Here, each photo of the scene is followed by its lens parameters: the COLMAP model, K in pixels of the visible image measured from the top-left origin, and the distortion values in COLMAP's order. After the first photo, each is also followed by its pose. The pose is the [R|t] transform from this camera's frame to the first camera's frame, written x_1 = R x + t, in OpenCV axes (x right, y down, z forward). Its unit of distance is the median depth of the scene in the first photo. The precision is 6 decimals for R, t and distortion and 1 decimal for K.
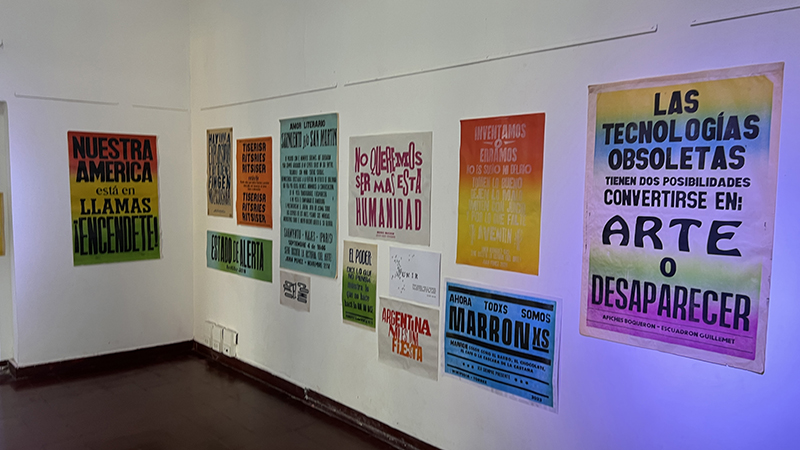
lens RADIAL K [[615.2, 0, 397.6], [0, 615.2, 232.2], [0, 0, 1]] dist [0.058004, -0.028958]
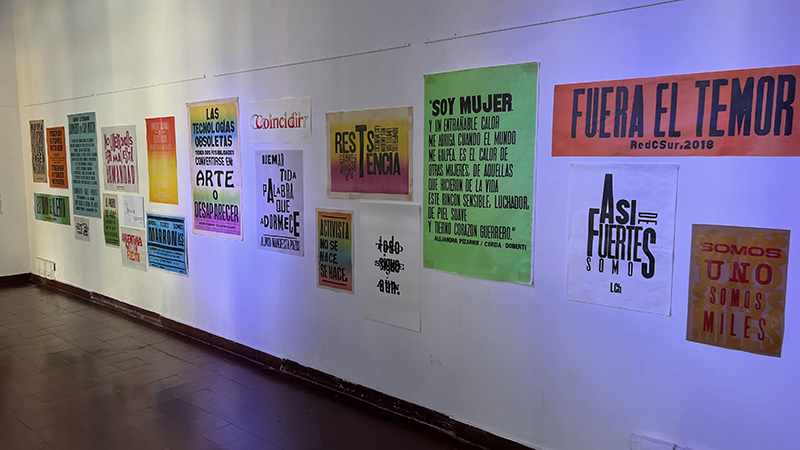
lens RADIAL K [[615.2, 0, 401.6], [0, 615.2, 227.4], [0, 0, 1]] dist [0.058004, -0.028958]
pose [[0.995271, -0.029297, 0.092615, 0.610195], [0.026439, 0.999140, 0.031936, 0.081828], [-0.093471, -0.029336, 0.995190, -0.769284]]
